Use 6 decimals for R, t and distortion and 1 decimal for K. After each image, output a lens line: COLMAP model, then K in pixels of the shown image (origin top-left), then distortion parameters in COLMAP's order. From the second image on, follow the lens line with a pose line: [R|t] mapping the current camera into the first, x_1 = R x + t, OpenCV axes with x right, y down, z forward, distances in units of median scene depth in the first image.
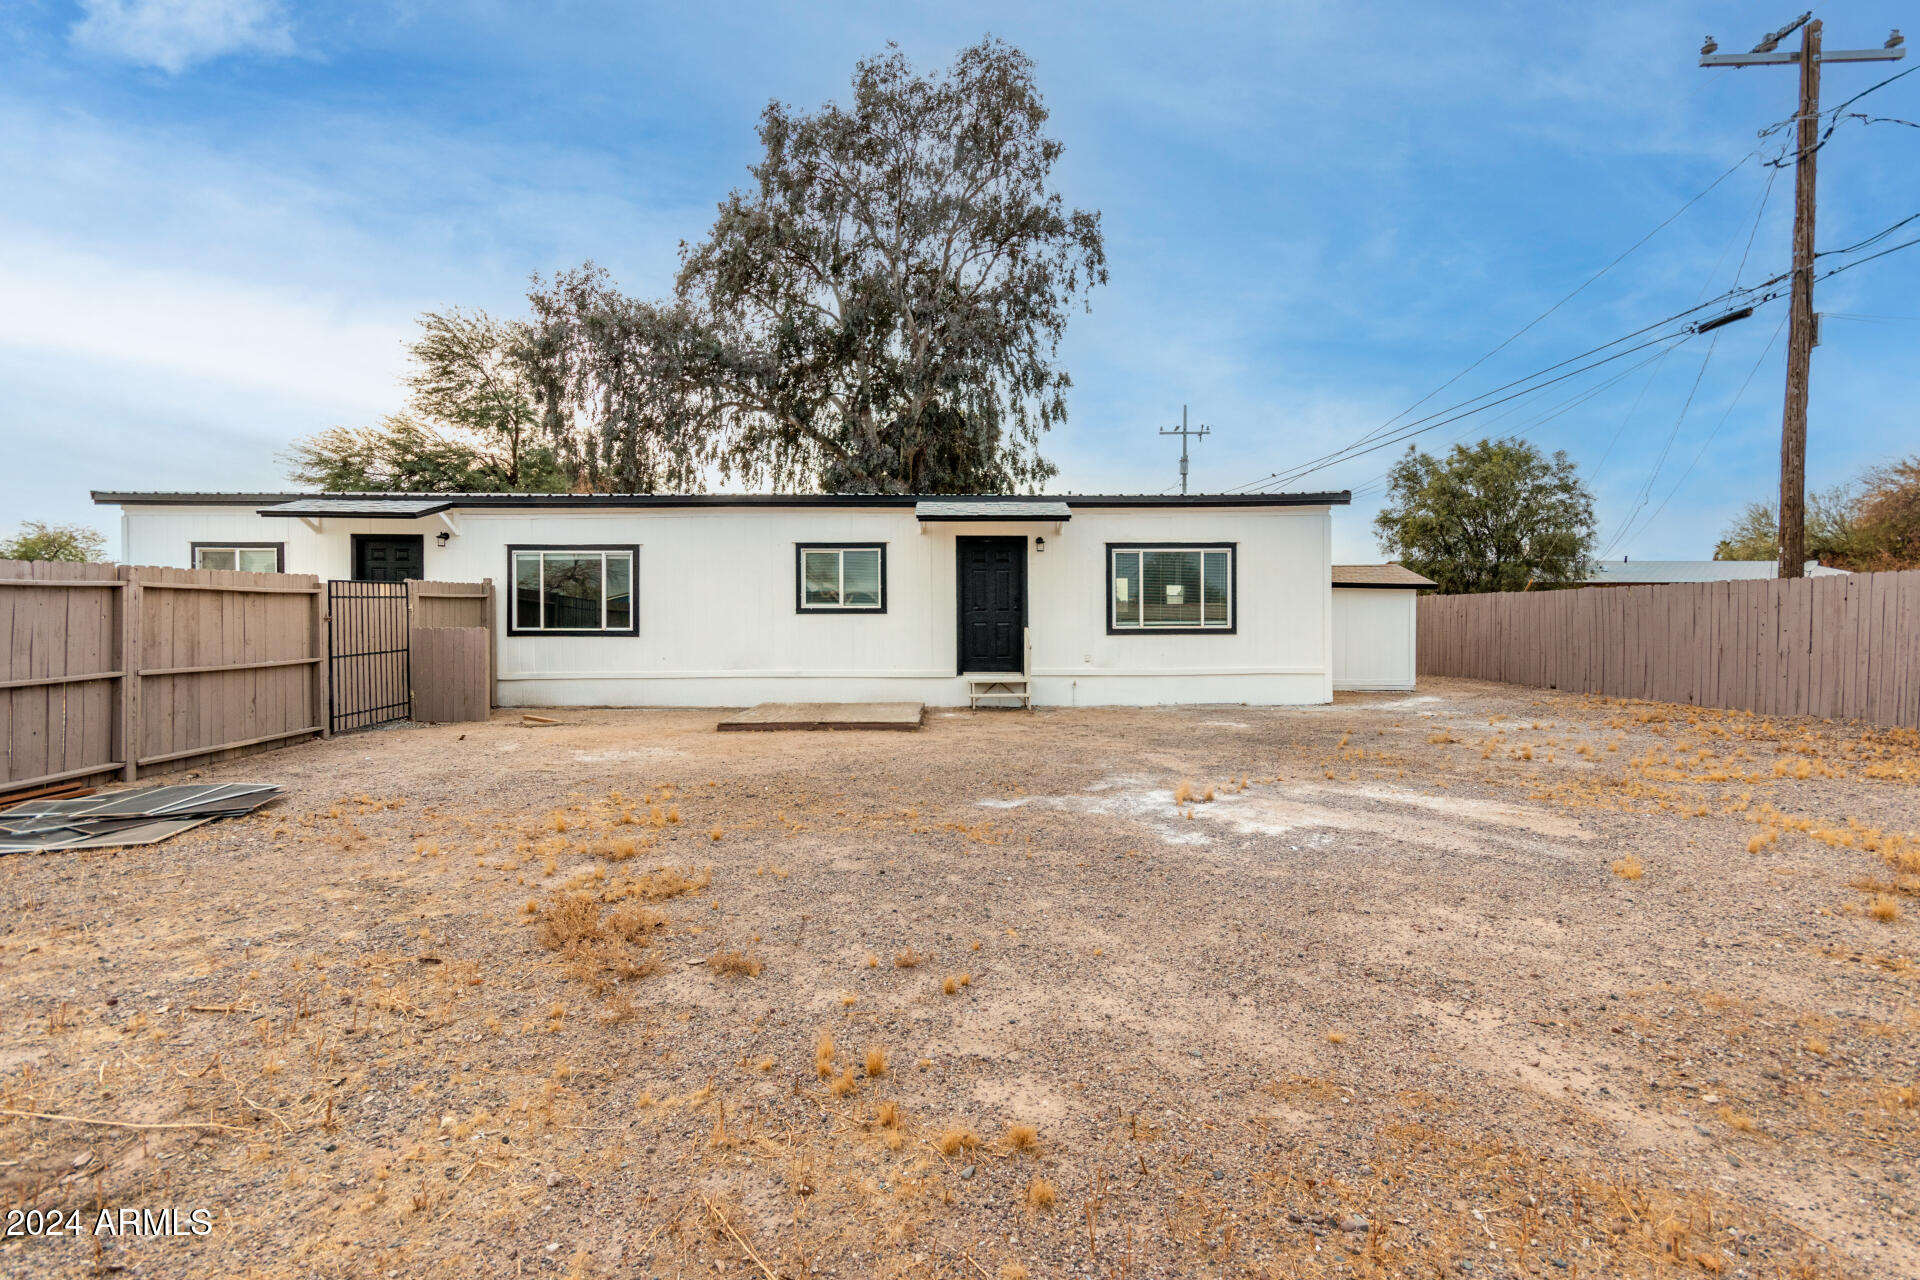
lens RADIAL K [[891.5, 0, 958.9], [0, 891.5, 644.8], [0, 0, 1]] dist [0.004607, 0.000235]
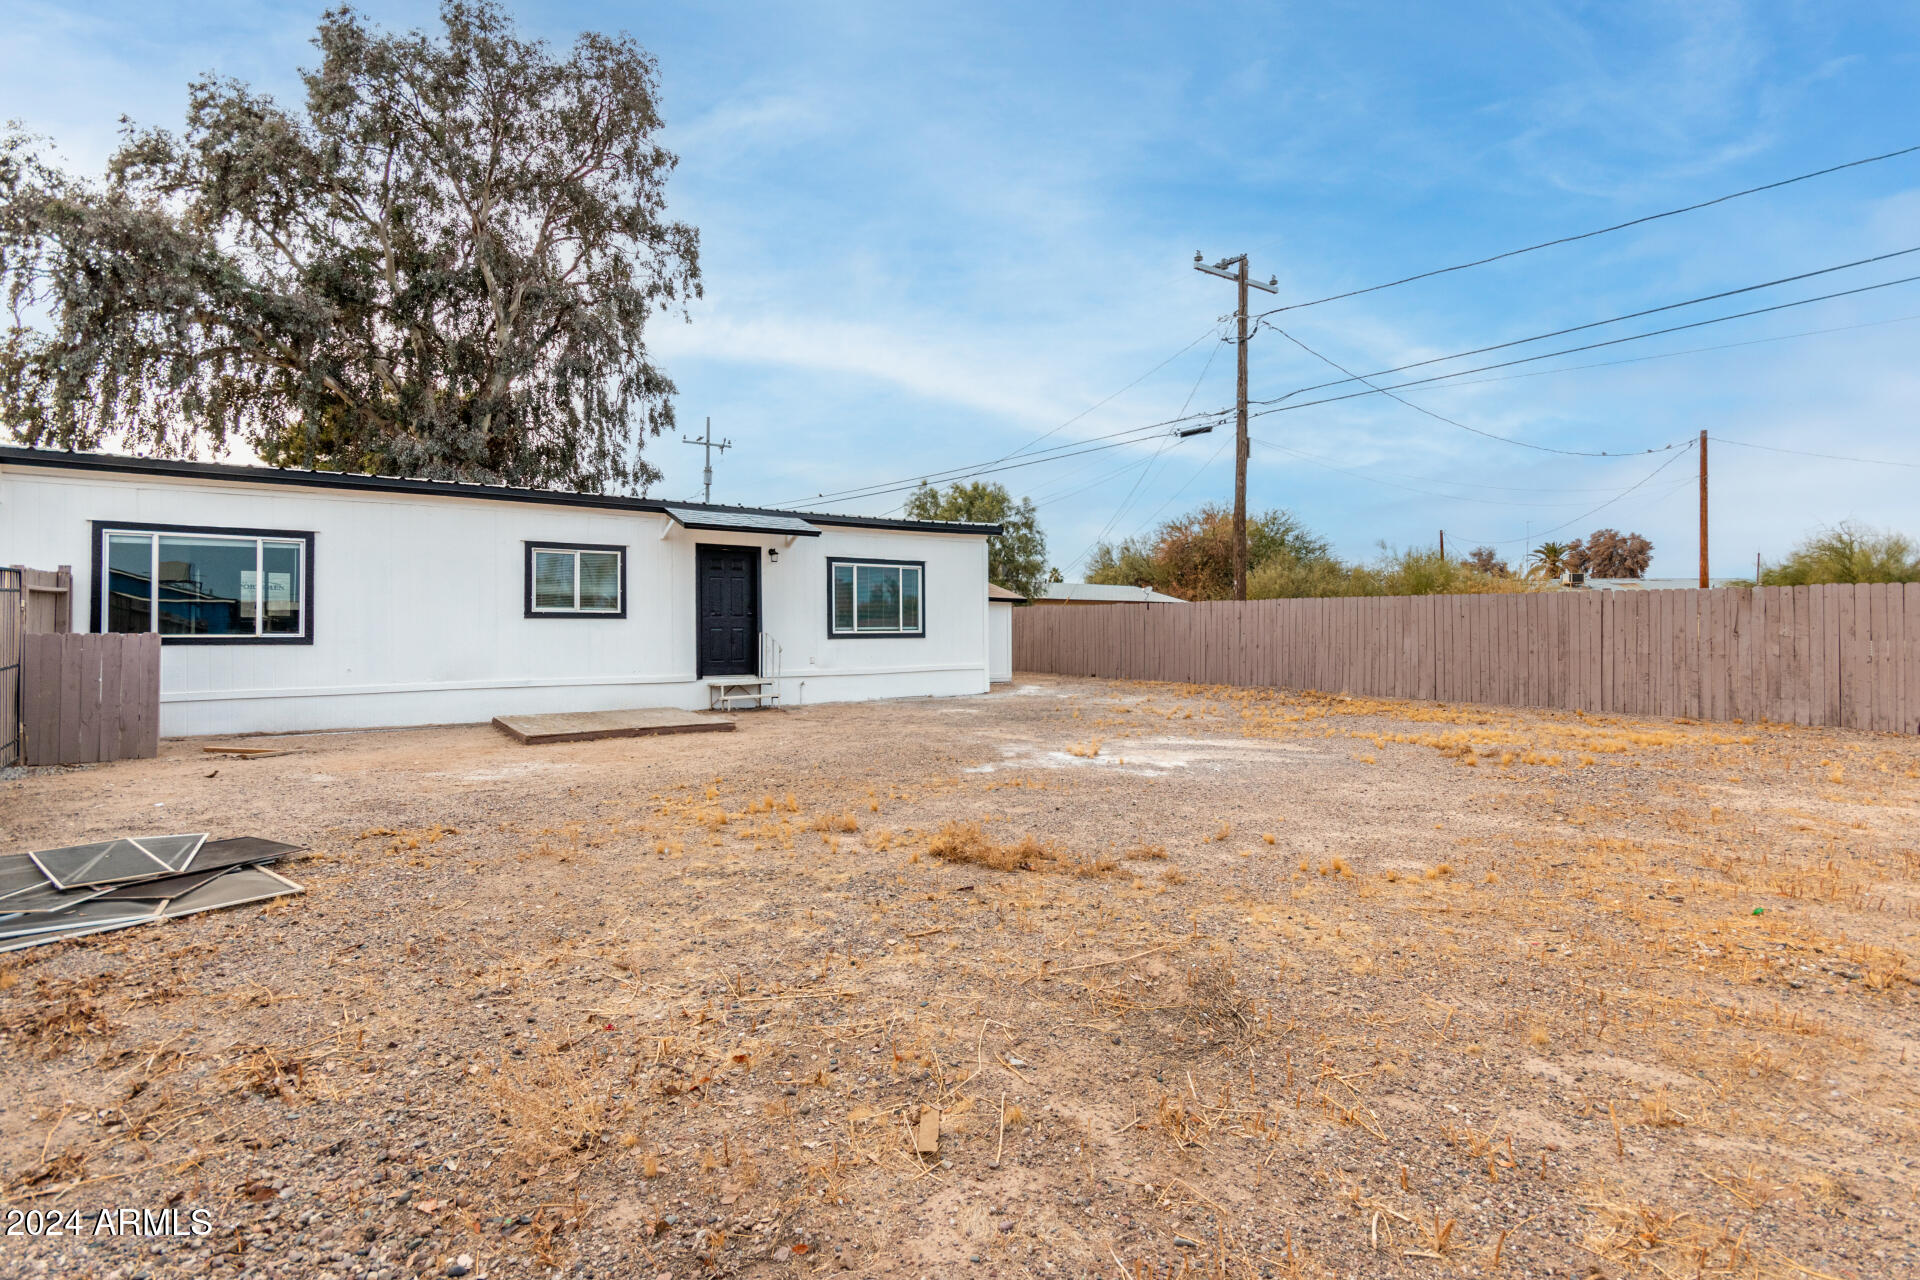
lens RADIAL K [[891.5, 0, 969.8], [0, 891.5, 629.7], [0, 0, 1]] dist [0.004607, 0.000235]
pose [[0.816012, -0.000045, 0.578034, -0.335109], [0.014131, 0.999703, -0.019872, 0.001968], [-0.577862, 0.024384, 0.815770, -0.013974]]
